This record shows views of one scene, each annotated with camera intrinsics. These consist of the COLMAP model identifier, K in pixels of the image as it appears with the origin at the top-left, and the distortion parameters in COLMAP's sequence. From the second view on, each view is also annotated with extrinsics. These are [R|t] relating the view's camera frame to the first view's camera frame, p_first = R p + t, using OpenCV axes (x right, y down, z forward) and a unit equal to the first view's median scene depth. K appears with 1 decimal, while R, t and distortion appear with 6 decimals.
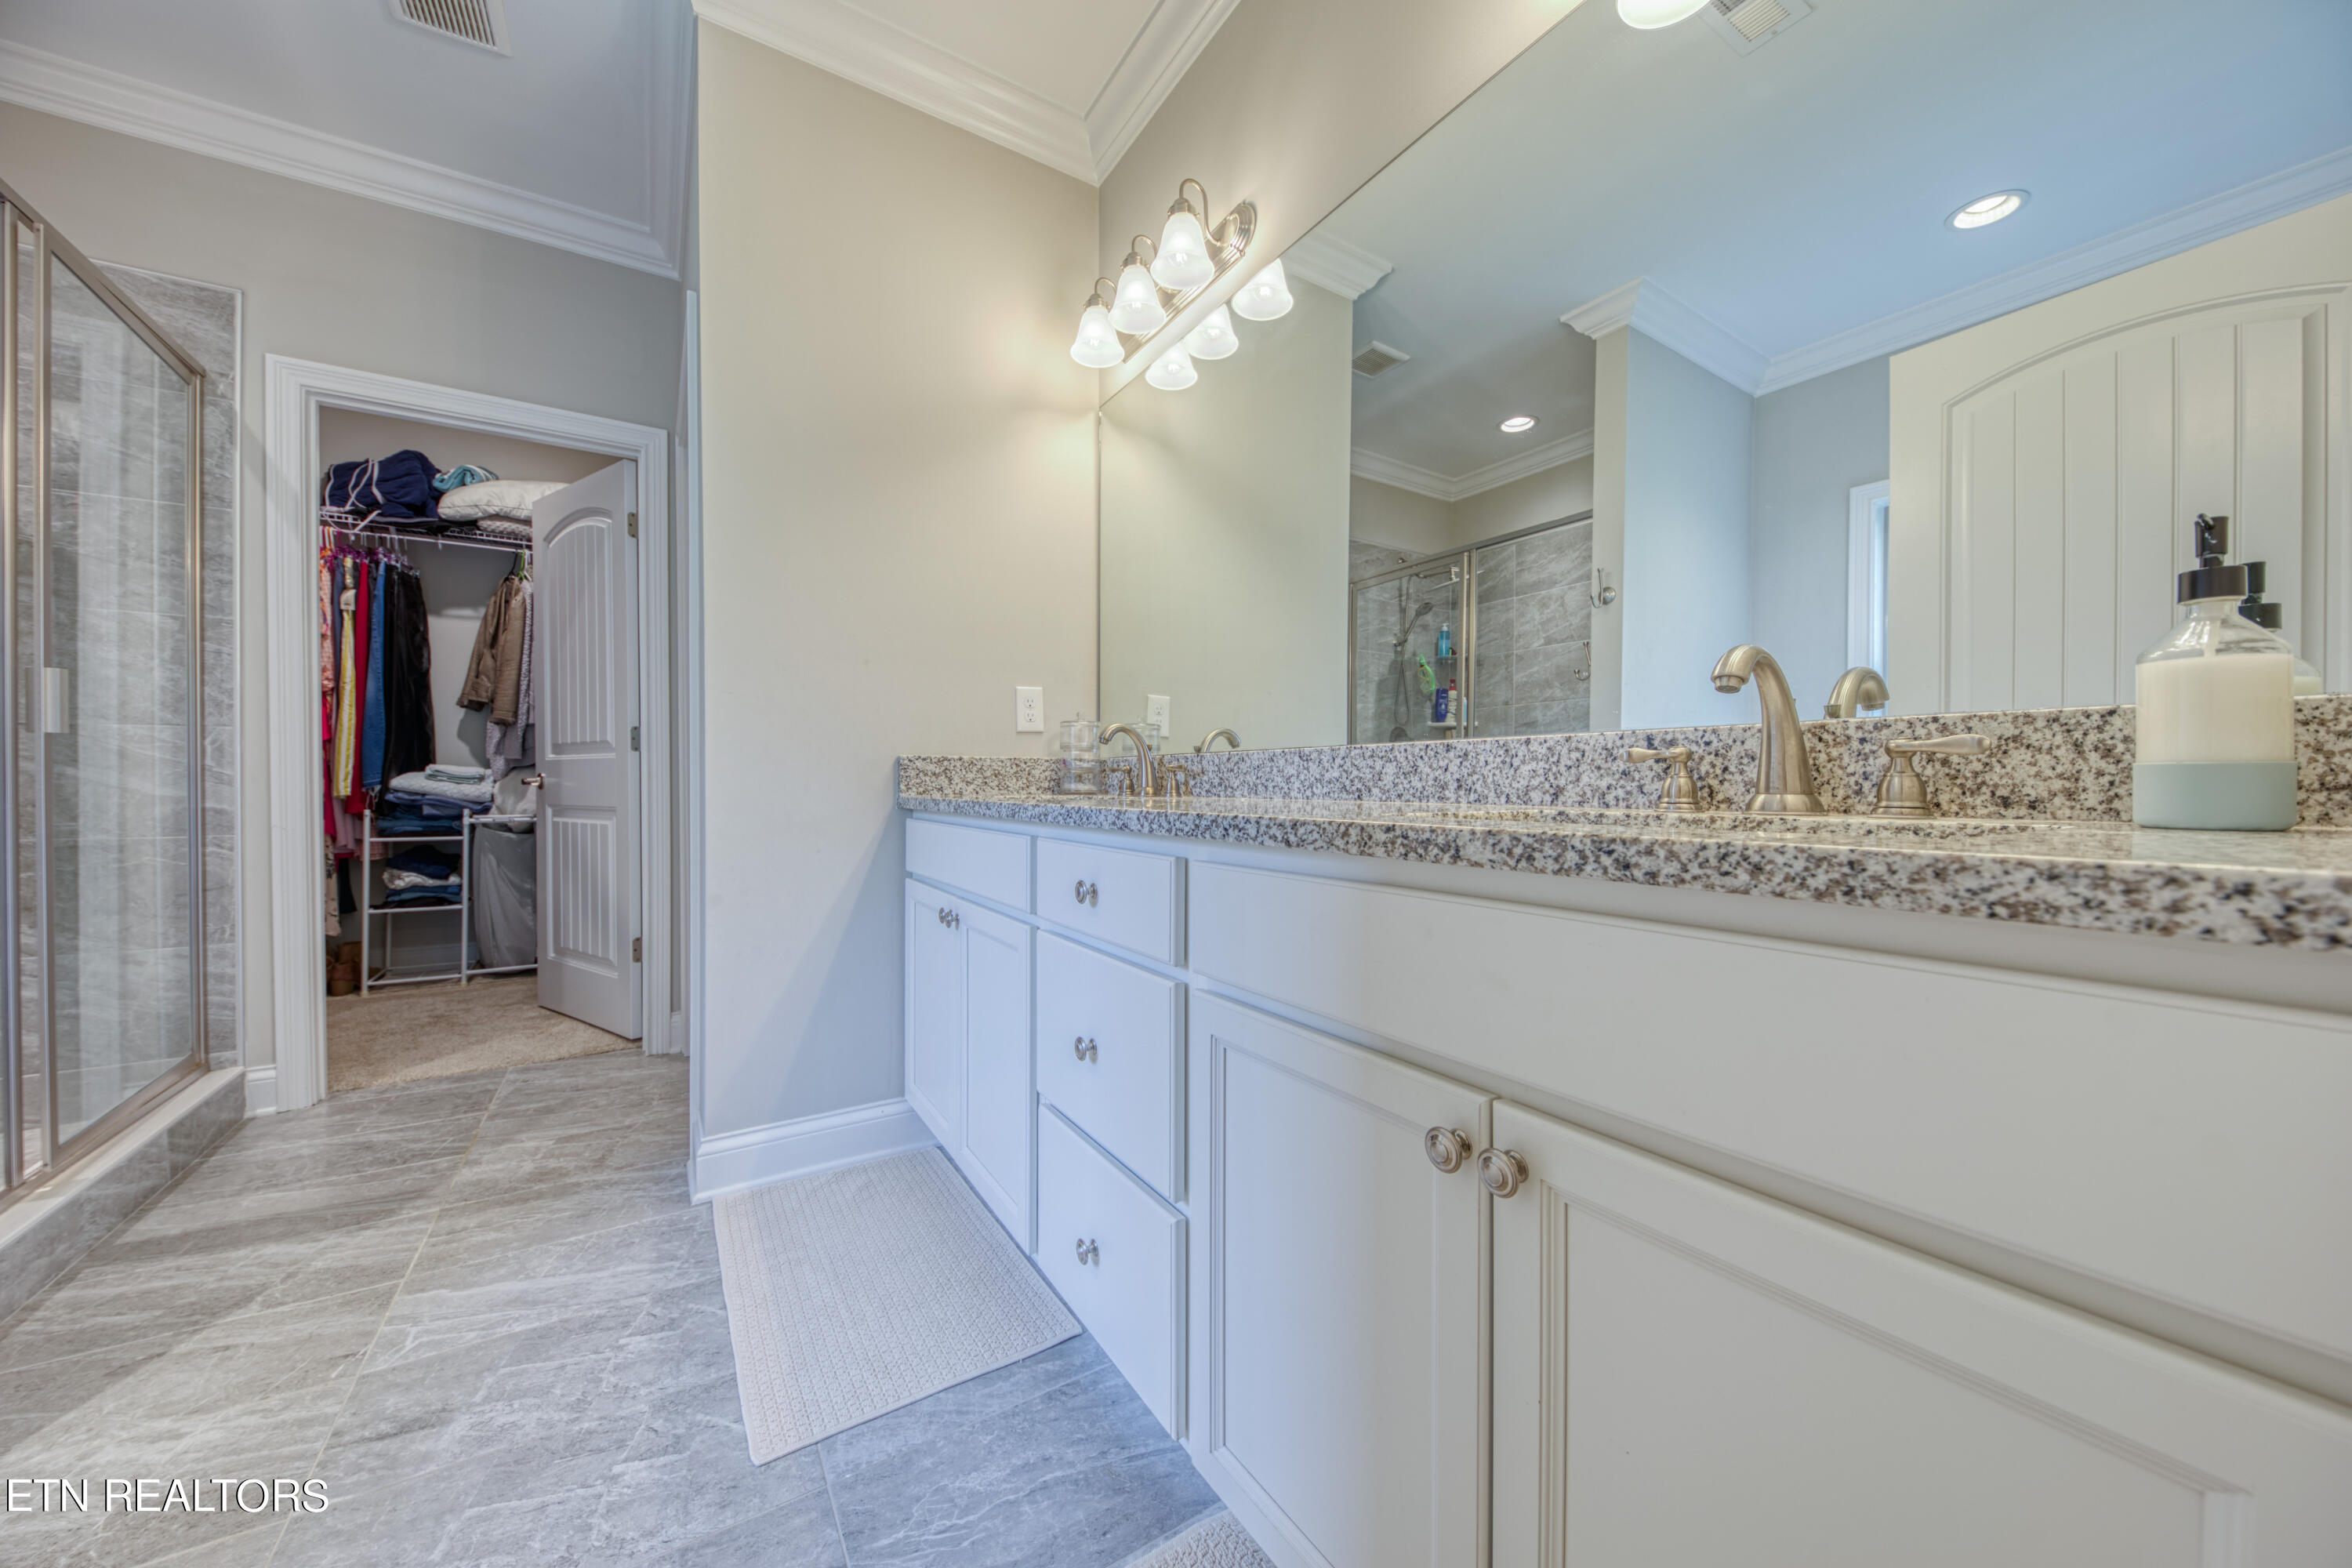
lens RADIAL K [[807.7, 0, 1166.3], [0, 807.7, 794.8], [0, 0, 1]] dist [-0.007374, -0.000288]
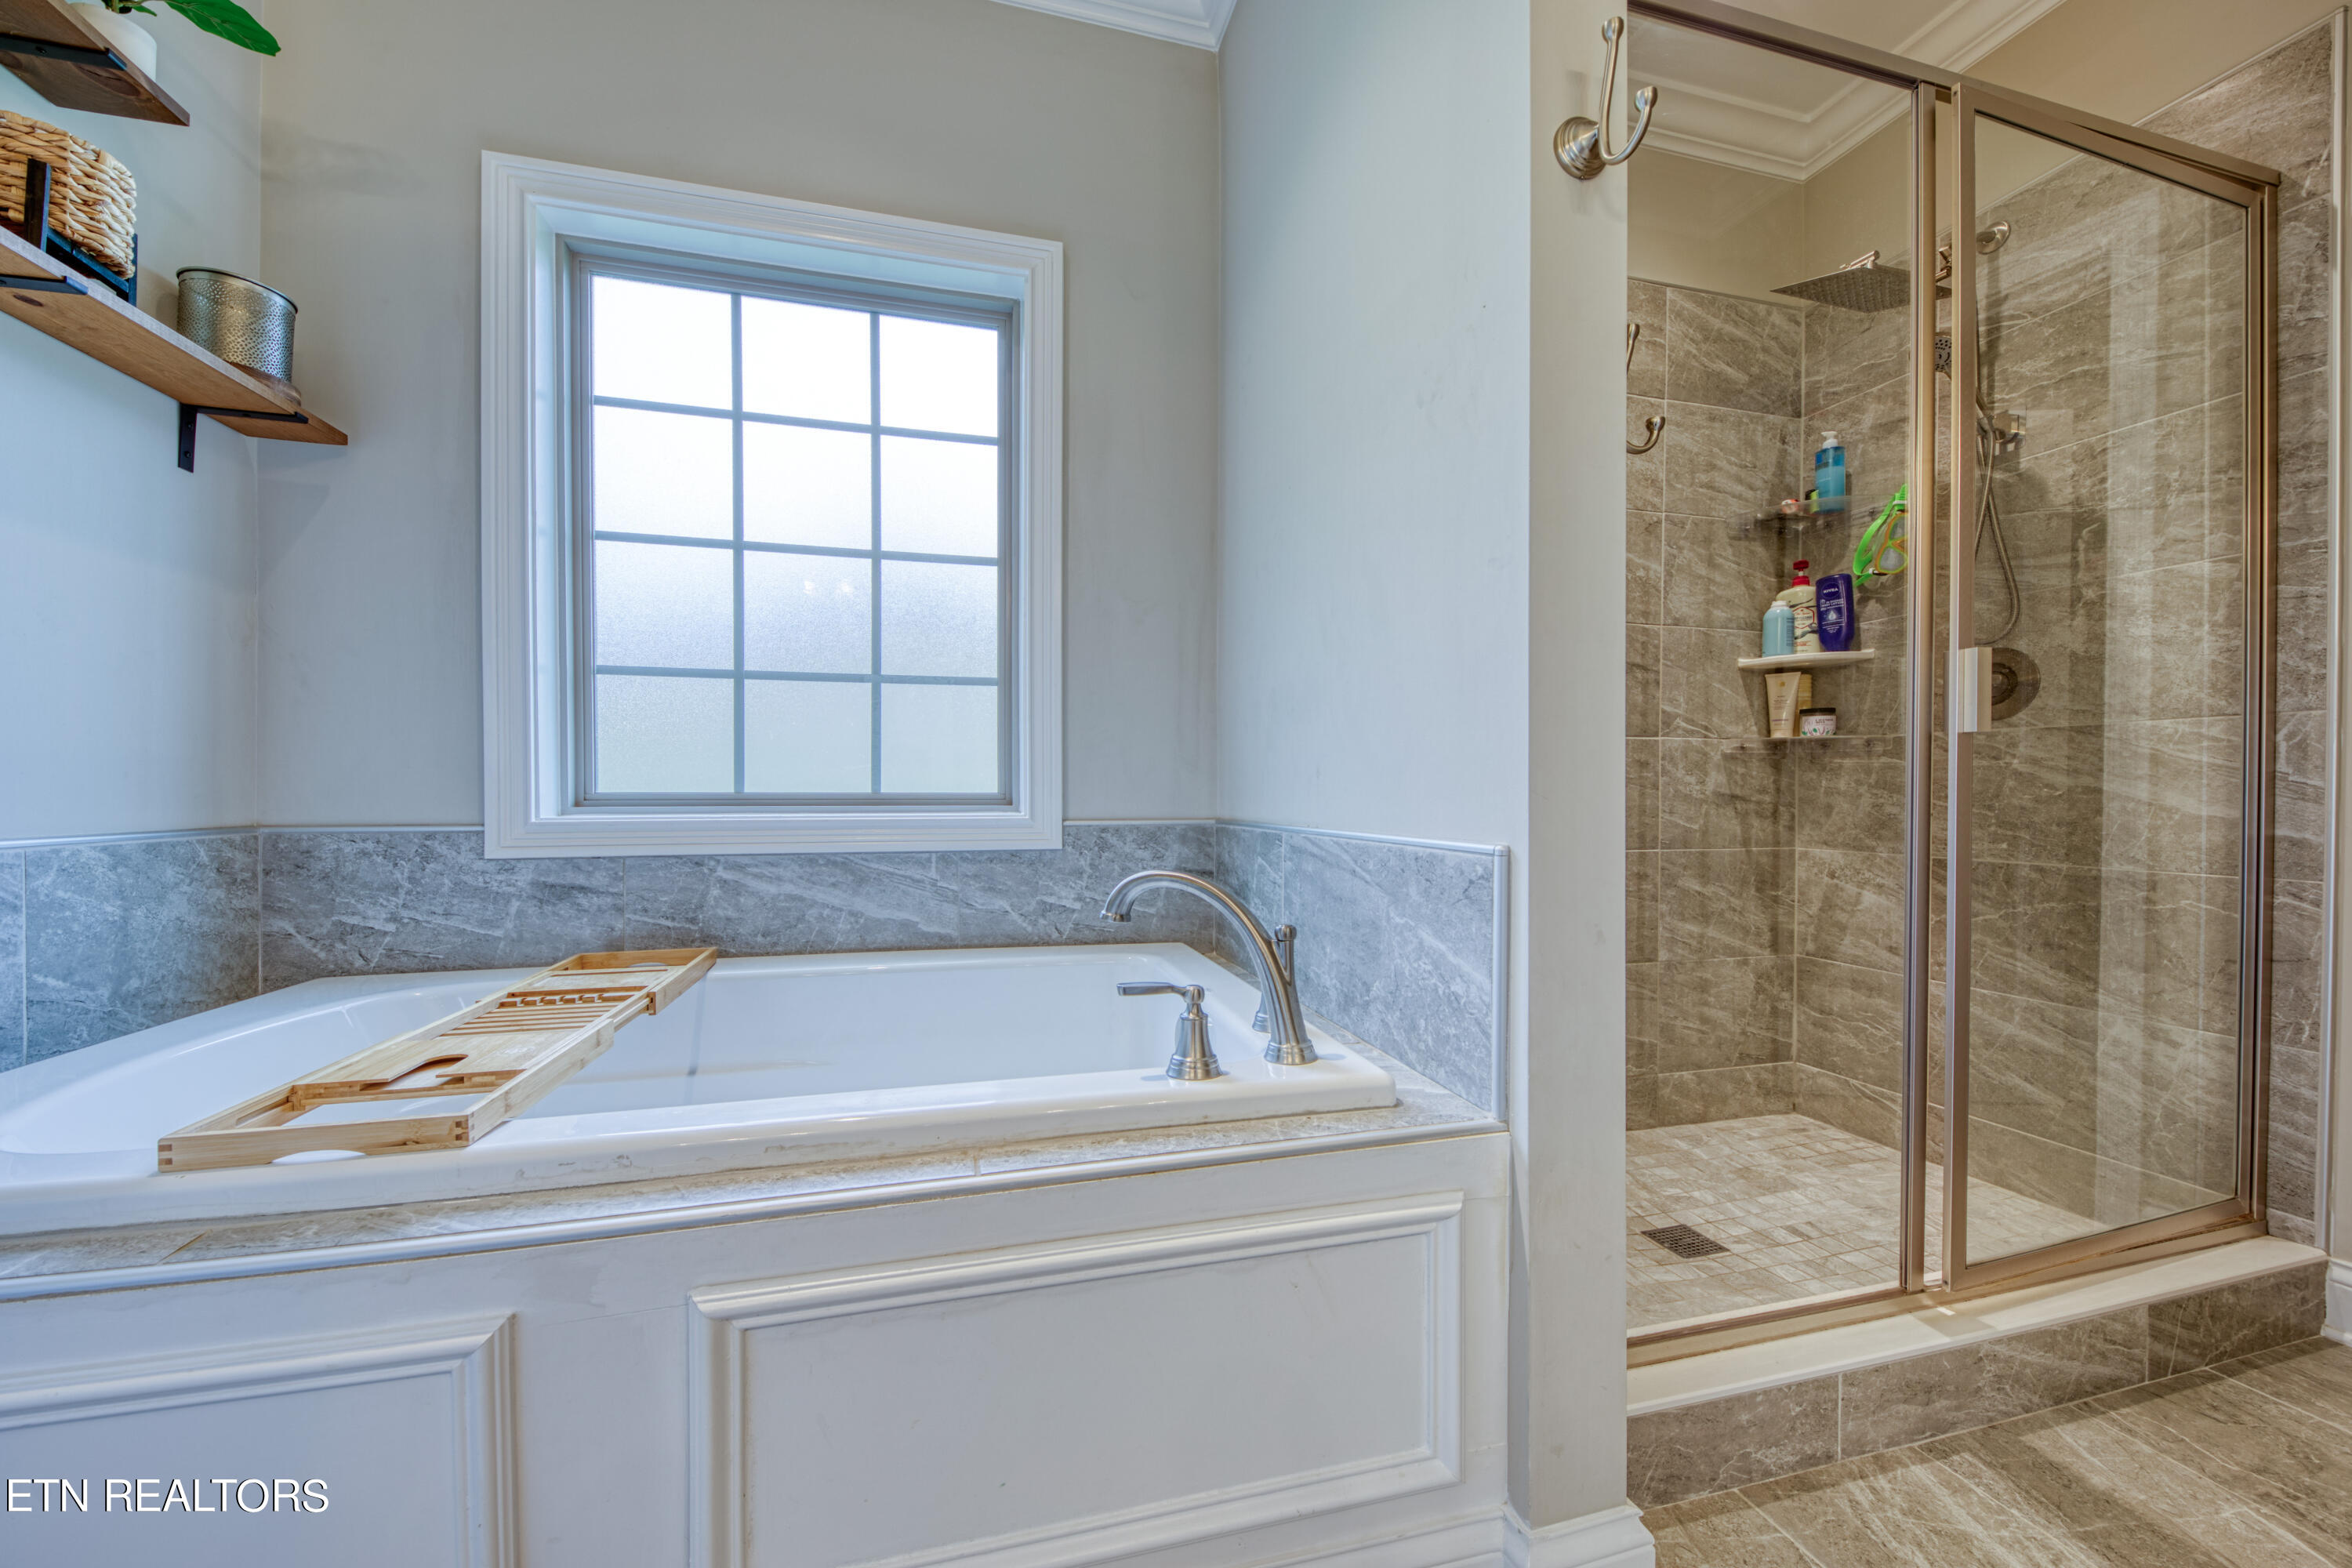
lens RADIAL K [[807.7, 0, 1166.3], [0, 807.7, 794.8], [0, 0, 1]] dist [-0.007374, -0.000288]
pose [[-0.338714, 0.001381, -0.940888, -0.281740], [-0.018650, 0.999793, 0.008181, -0.006647], [0.940705, 0.020319, -0.338618, 0.370767]]
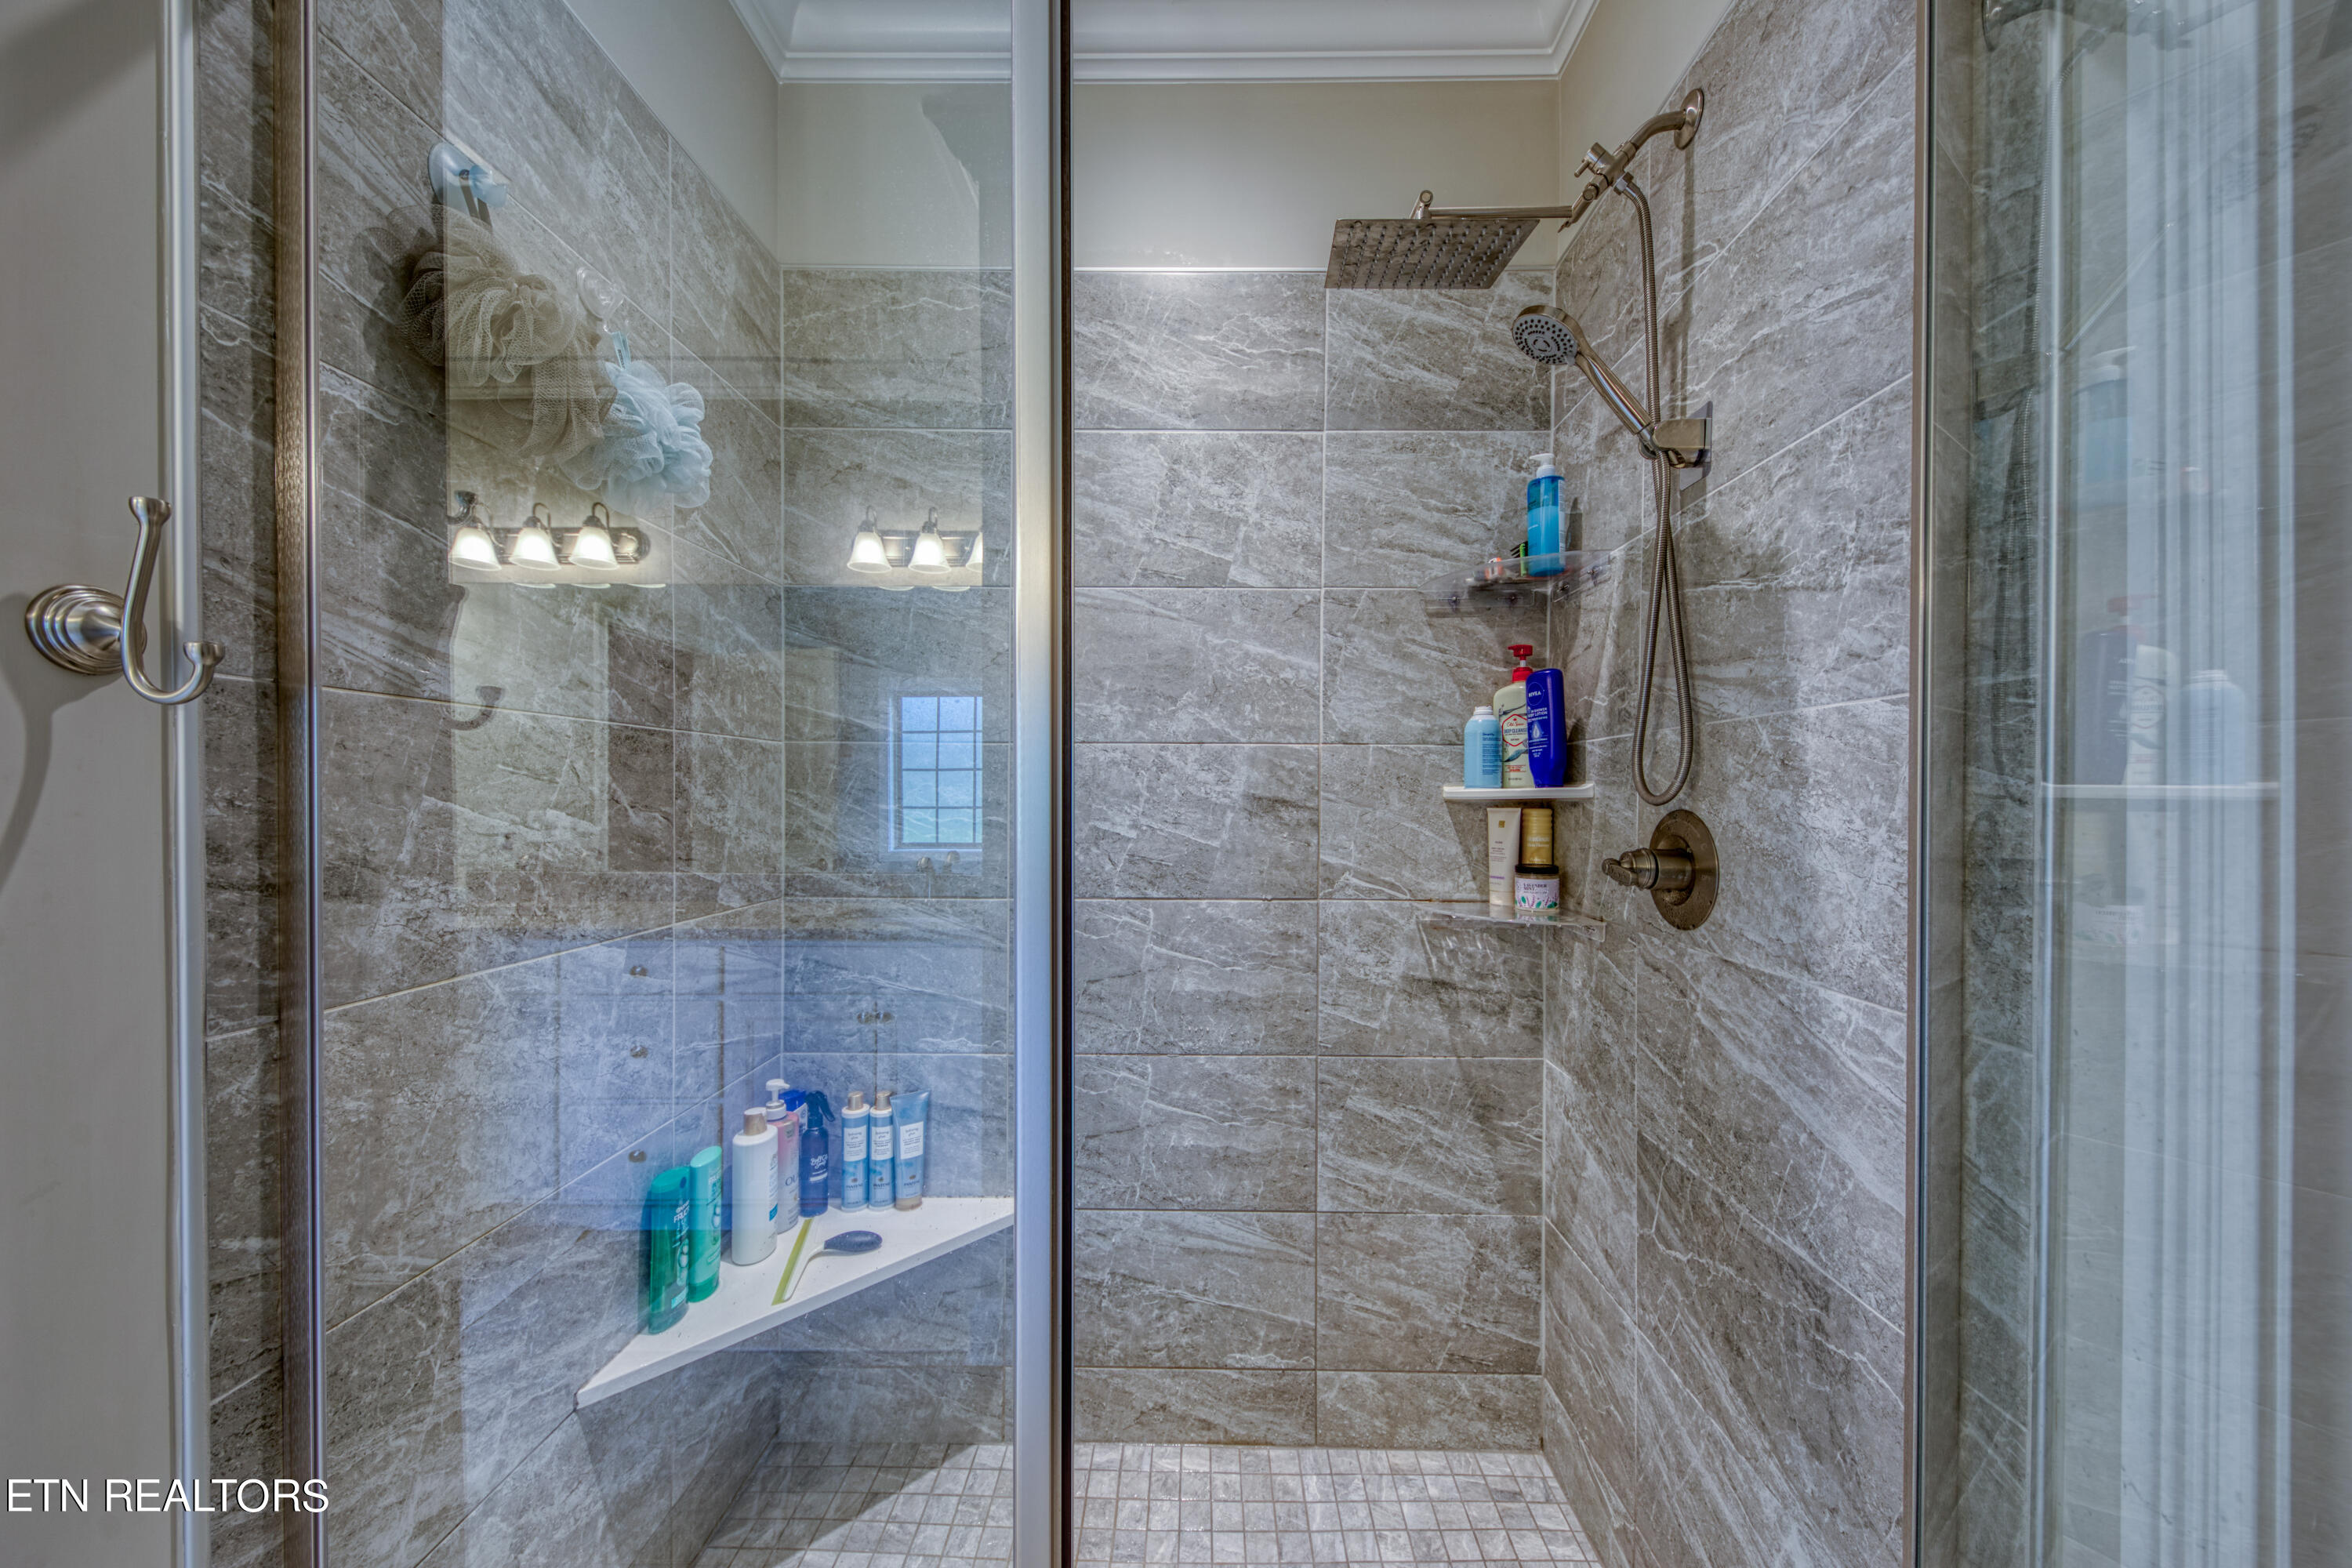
lens RADIAL K [[822.3, 0, 1181.7], [0, 822.3, 805.3], [0, 0, 1]] dist [0.007101, -0.000066]
pose [[-0.548748, 0.002543, -0.835984, -0.786541], [-0.006402, 0.999953, 0.007244, -0.184974], [0.835963, 0.009327, -0.548706, 0.957287]]
